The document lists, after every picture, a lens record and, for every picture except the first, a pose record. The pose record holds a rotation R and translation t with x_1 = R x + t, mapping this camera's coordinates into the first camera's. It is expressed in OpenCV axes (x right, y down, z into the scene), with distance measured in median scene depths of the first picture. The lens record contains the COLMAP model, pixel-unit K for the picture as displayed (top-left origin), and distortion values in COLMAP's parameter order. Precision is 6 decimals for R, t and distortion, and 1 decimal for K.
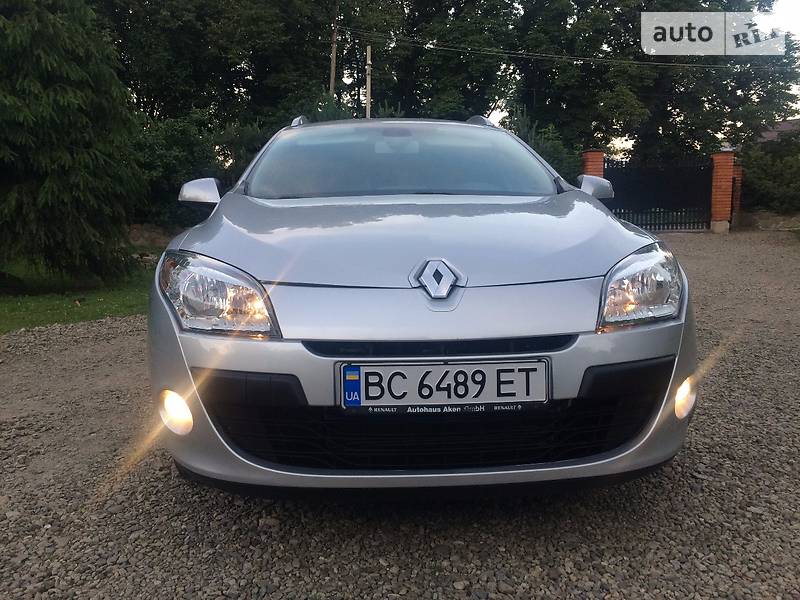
lens RADIAL K [[680.1, 0, 395.1], [0, 680.1, 301.5], [0, 0, 1]] dist [0.069183, -0.084643]
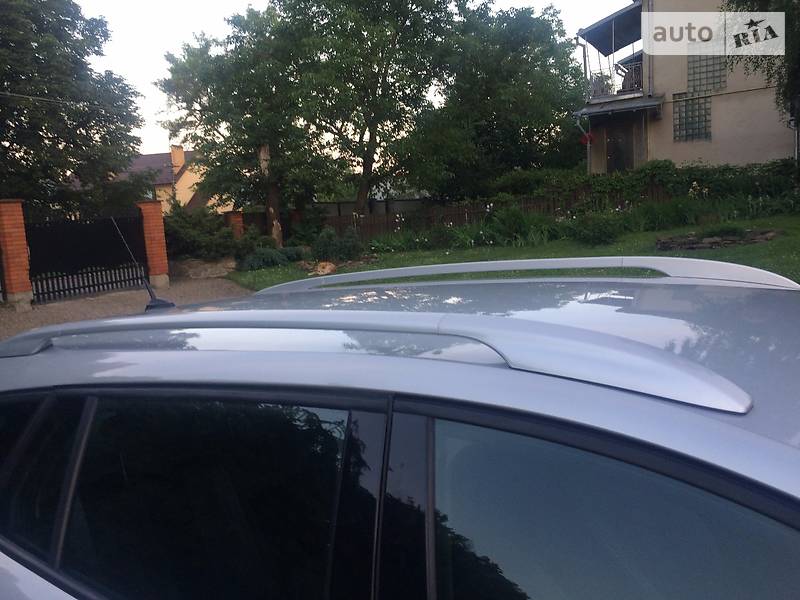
lens RADIAL K [[680.1, 0, 399.1], [0, 680.1, 299.3], [0, 0, 1]] dist [0.069183, -0.084643]
pose [[0.594504, -0.129241, 0.793639, -0.793427], [0.167425, 0.985262, 0.035030, -0.677431], [-0.786469, 0.112050, 0.607380, 2.036684]]
